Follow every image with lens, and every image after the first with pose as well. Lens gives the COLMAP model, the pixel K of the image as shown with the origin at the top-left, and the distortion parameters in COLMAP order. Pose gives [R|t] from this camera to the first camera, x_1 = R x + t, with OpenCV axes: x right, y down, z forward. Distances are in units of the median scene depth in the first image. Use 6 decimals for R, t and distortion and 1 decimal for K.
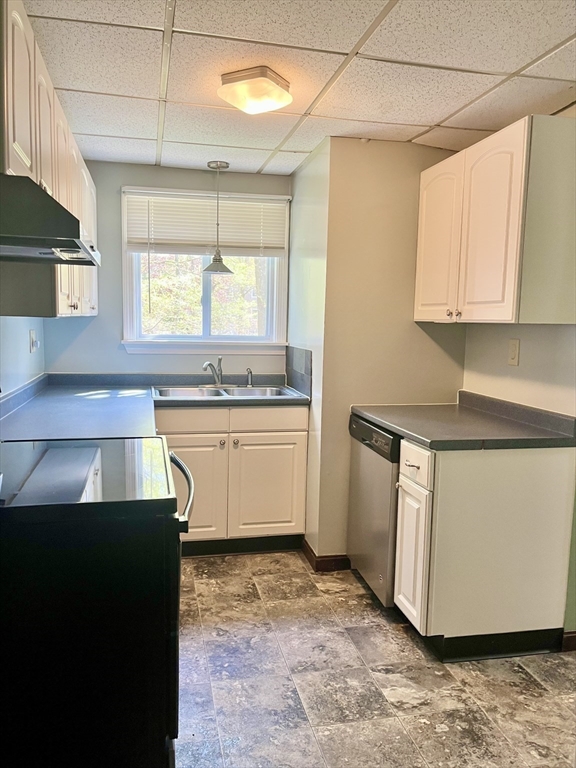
lens RADIAL K [[584.7, 0, 286.3], [0, 584.7, 386.5], [0, 0, 1]] dist [0.021854, 0.000447]
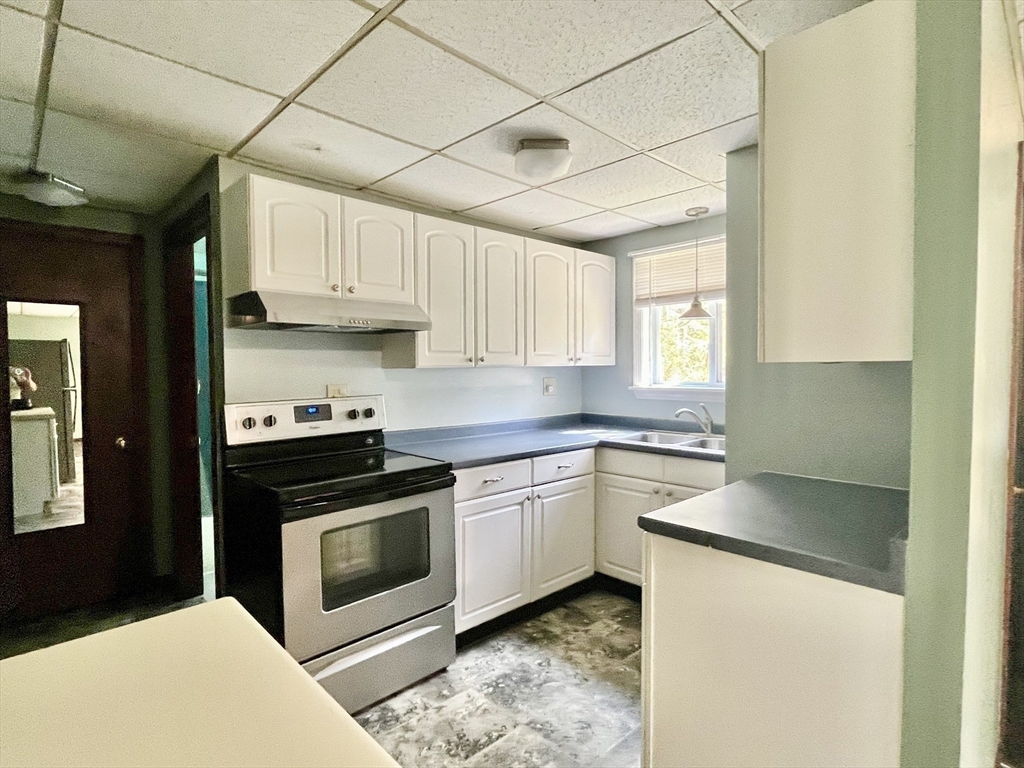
lens RADIAL K [[521.1, 0, 514.2], [0, 521.1, 381.2], [0, 0, 1]] dist [-0.001928, -0.000452]
pose [[0.532710, -0.003802, -0.846289, 0.560492], [-0.076148, 0.995718, -0.052407, -0.025833], [0.842865, 0.092361, 0.530139, 0.359322]]
